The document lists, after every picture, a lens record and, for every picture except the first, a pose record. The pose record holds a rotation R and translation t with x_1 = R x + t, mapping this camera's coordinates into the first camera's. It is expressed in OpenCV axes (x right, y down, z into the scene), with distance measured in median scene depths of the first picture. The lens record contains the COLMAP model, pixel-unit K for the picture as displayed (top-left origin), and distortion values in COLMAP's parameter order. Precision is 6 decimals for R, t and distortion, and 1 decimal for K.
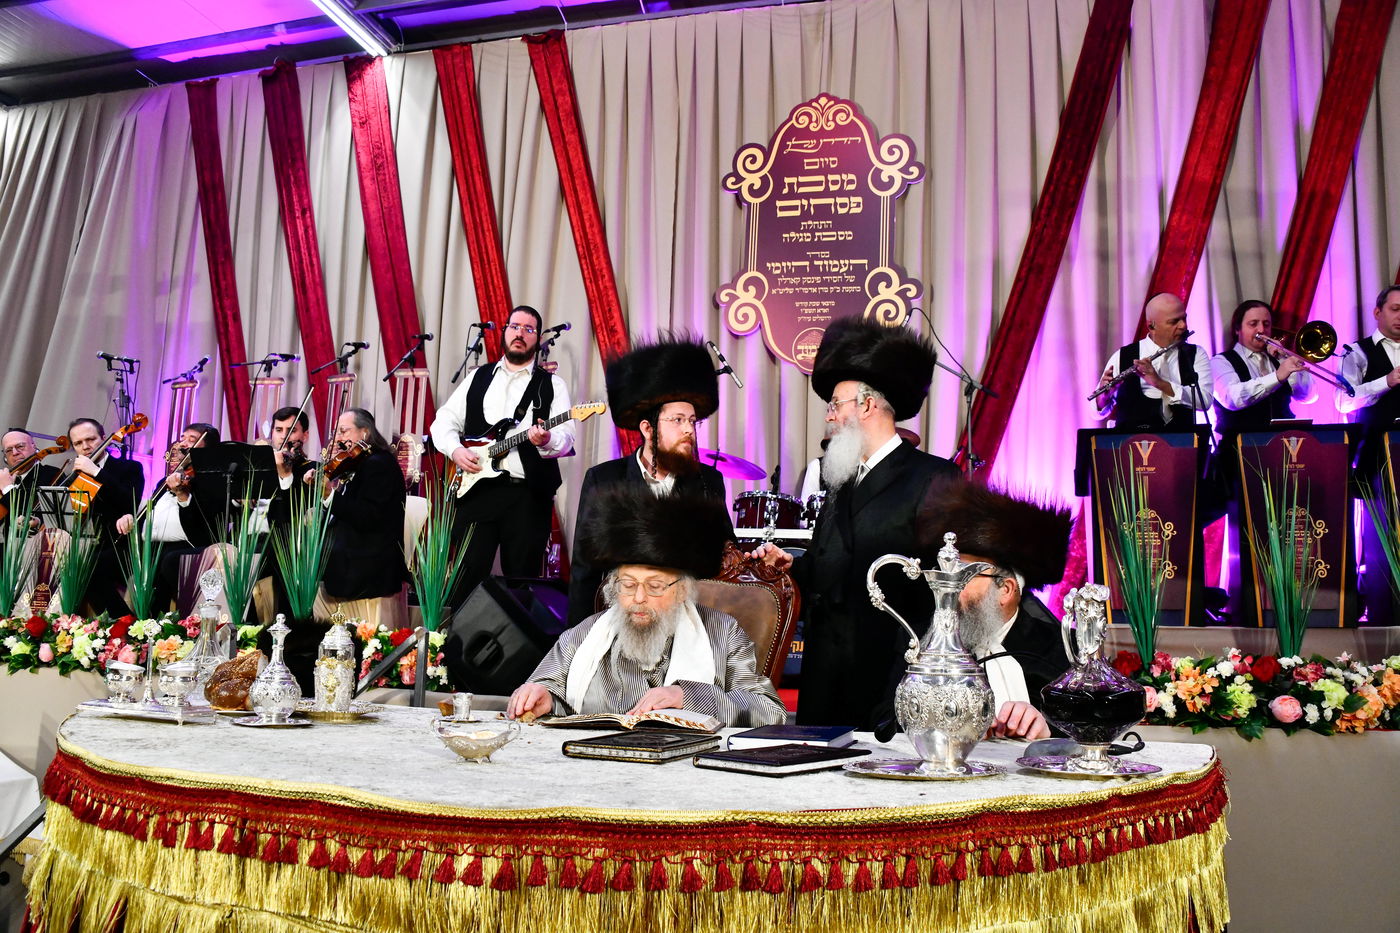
lens RADIAL K [[1103.1, 0, 716.3], [0, 1103.1, 522.8], [0, 0, 1]] dist [-0.151676, 0.060933]
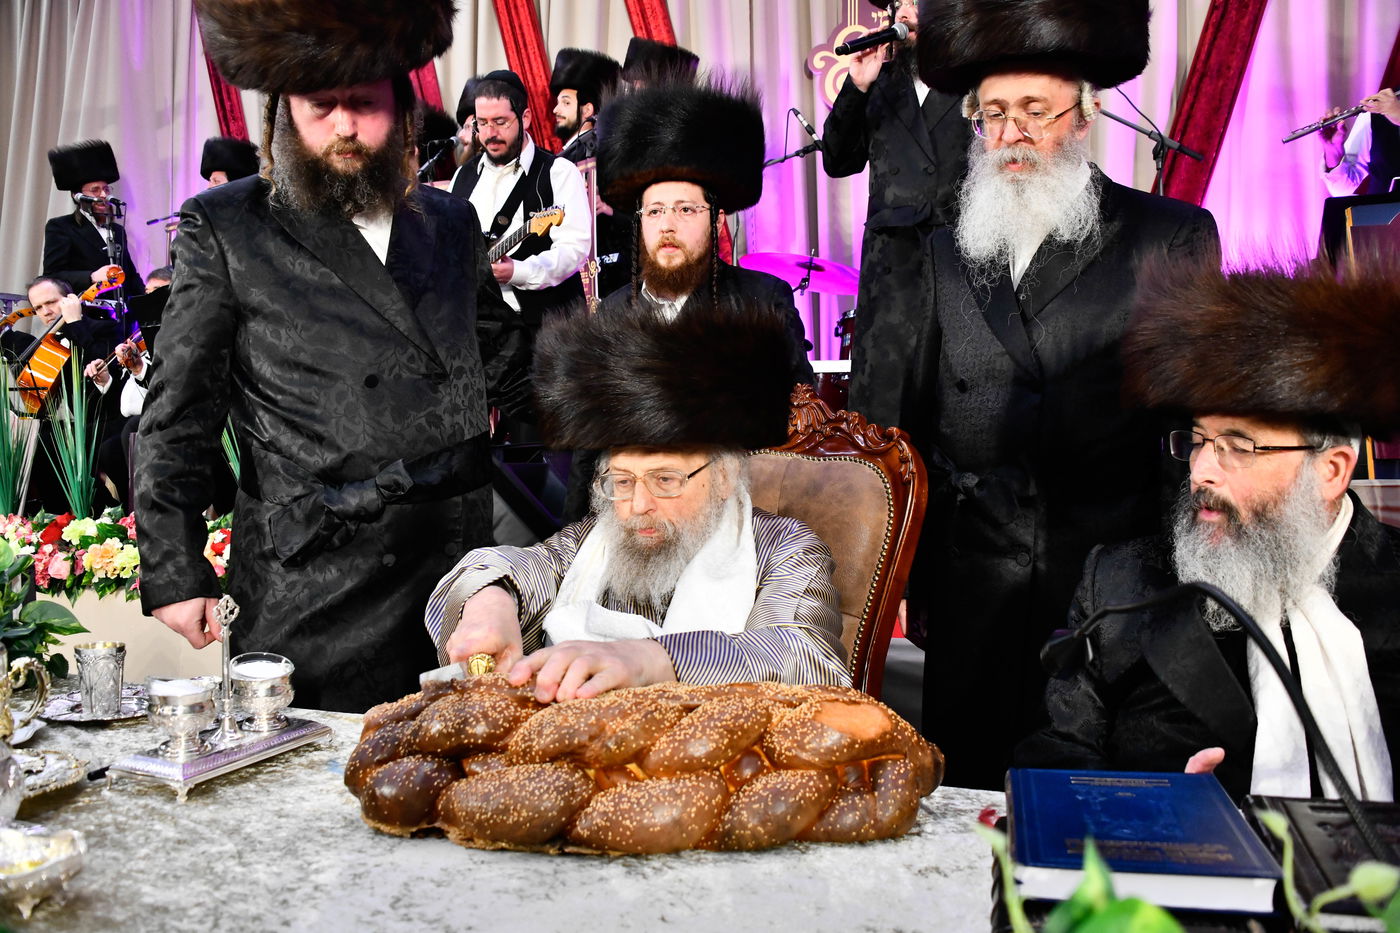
lens RADIAL K [[1103.1, 0, 710.8], [0, 1103.1, 506.1], [0, 0, 1]] dist [-0.151676, 0.060933]
pose [[0.991664, -0.031183, -0.125019, 0.018252], [0.047509, 0.990399, 0.129815, 0.002141], [0.119771, -0.134673, 0.983625, 0.220980]]
